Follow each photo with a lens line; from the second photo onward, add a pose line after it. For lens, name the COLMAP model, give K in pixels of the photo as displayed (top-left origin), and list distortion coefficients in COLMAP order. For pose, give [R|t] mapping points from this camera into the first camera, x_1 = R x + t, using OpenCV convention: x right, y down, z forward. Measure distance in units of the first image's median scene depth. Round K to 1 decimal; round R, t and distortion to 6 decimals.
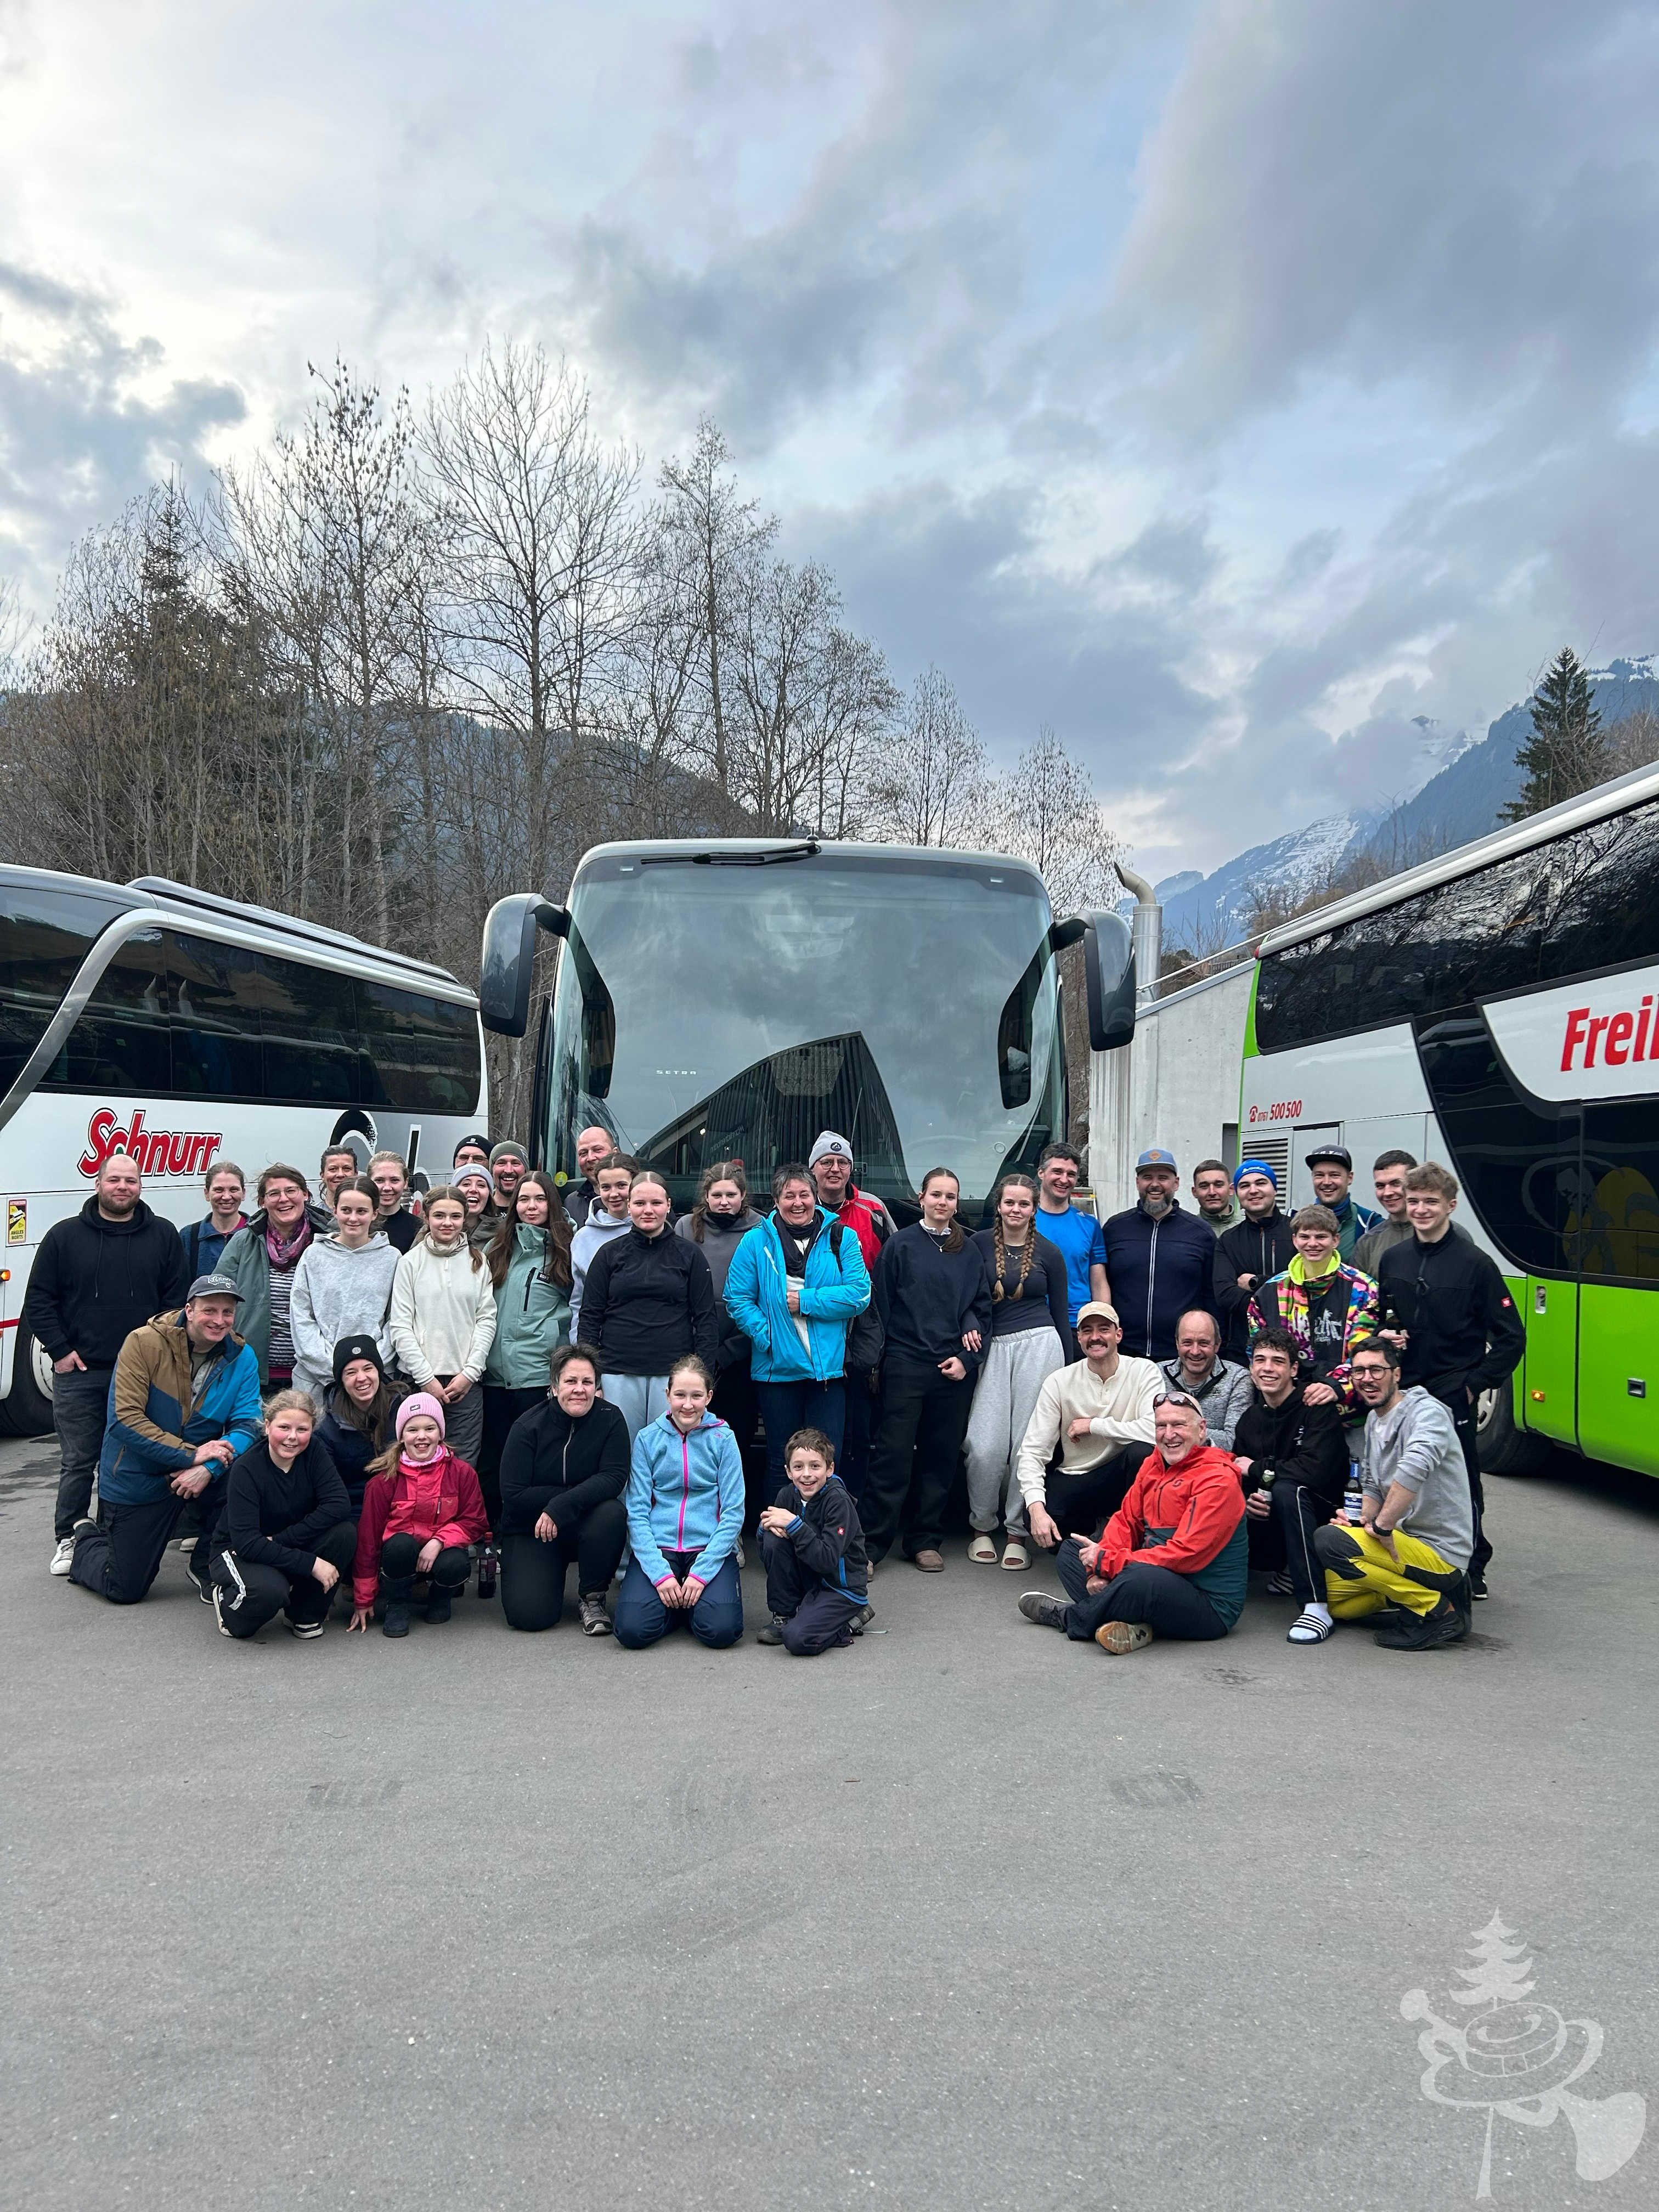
lens RADIAL K [[1833.2, 0, 836.8], [0, 1833.2, 1106.6], [0, 0, 1]] dist [0.040589, -0.003411]
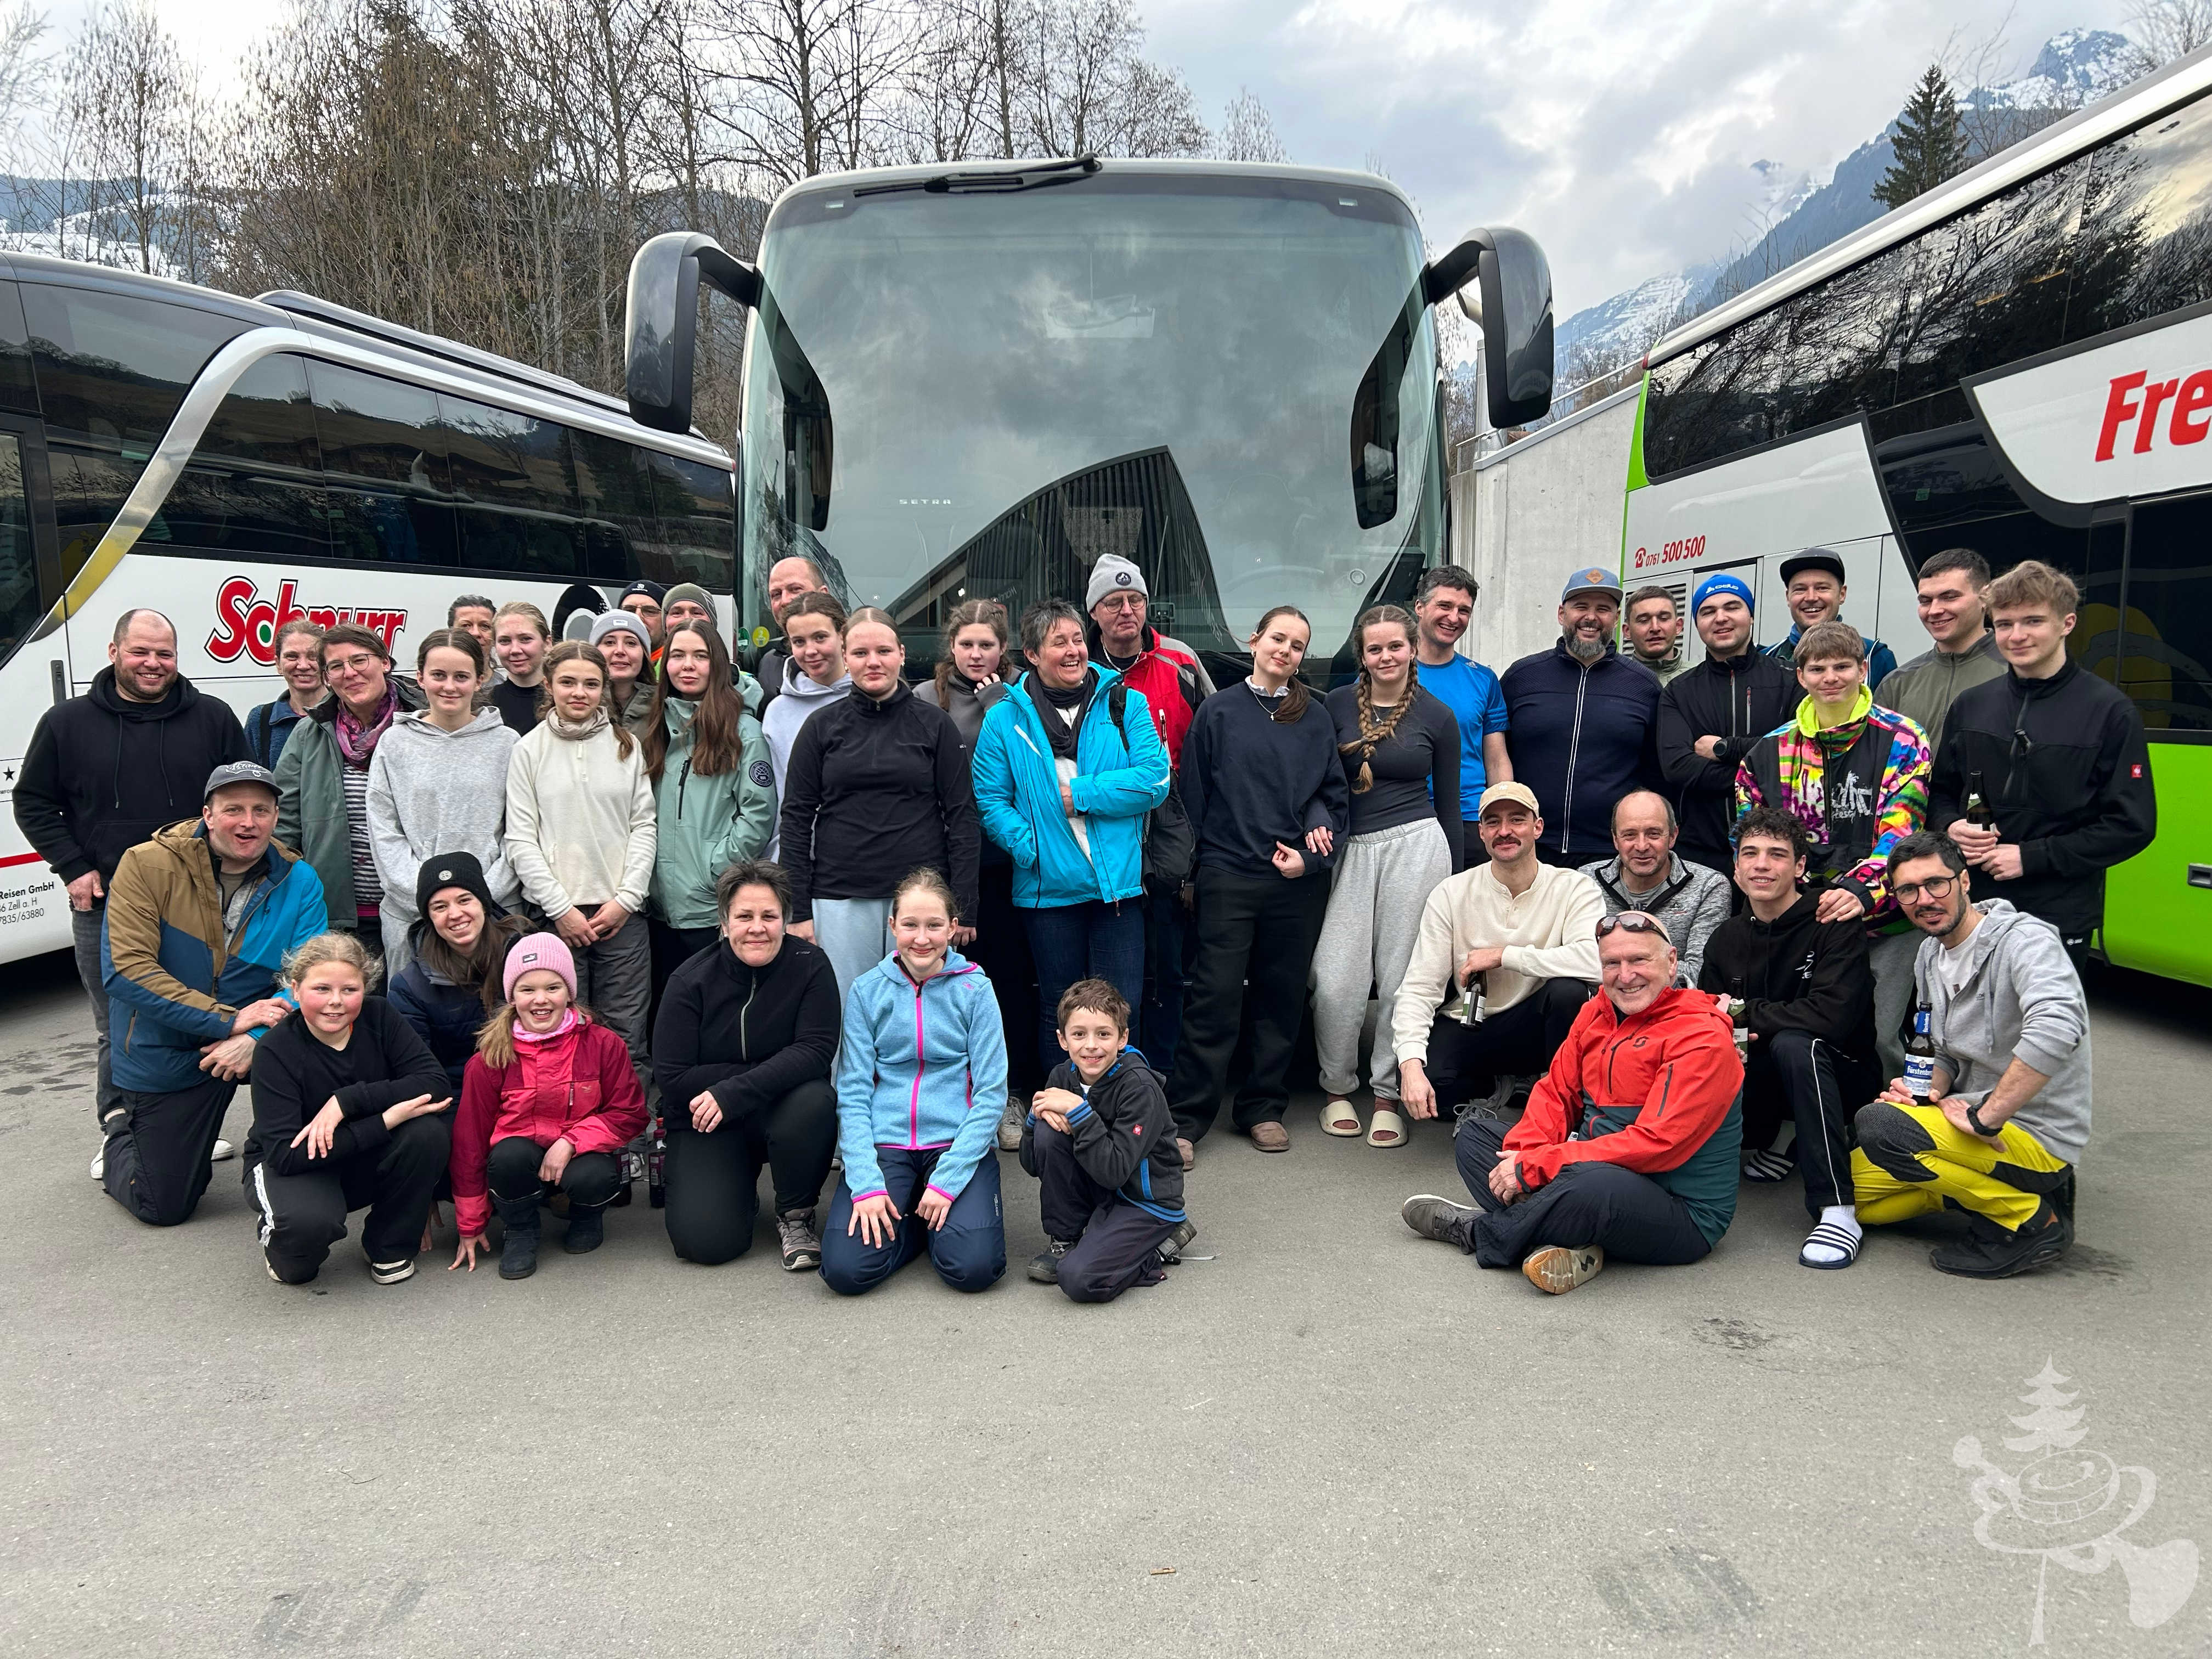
lens RADIAL K [[1832.3, 0, 1106.0], [0, 1832.3, 829.5], [0, 0, 1]] dist [0.039867, -0.008631]
pose [[0.999291, -0.024331, -0.028738, 0.009963], [0.027712, 0.991921, 0.123797, 0.036799], [0.025493, -0.124506, 0.991891, 0.324775]]
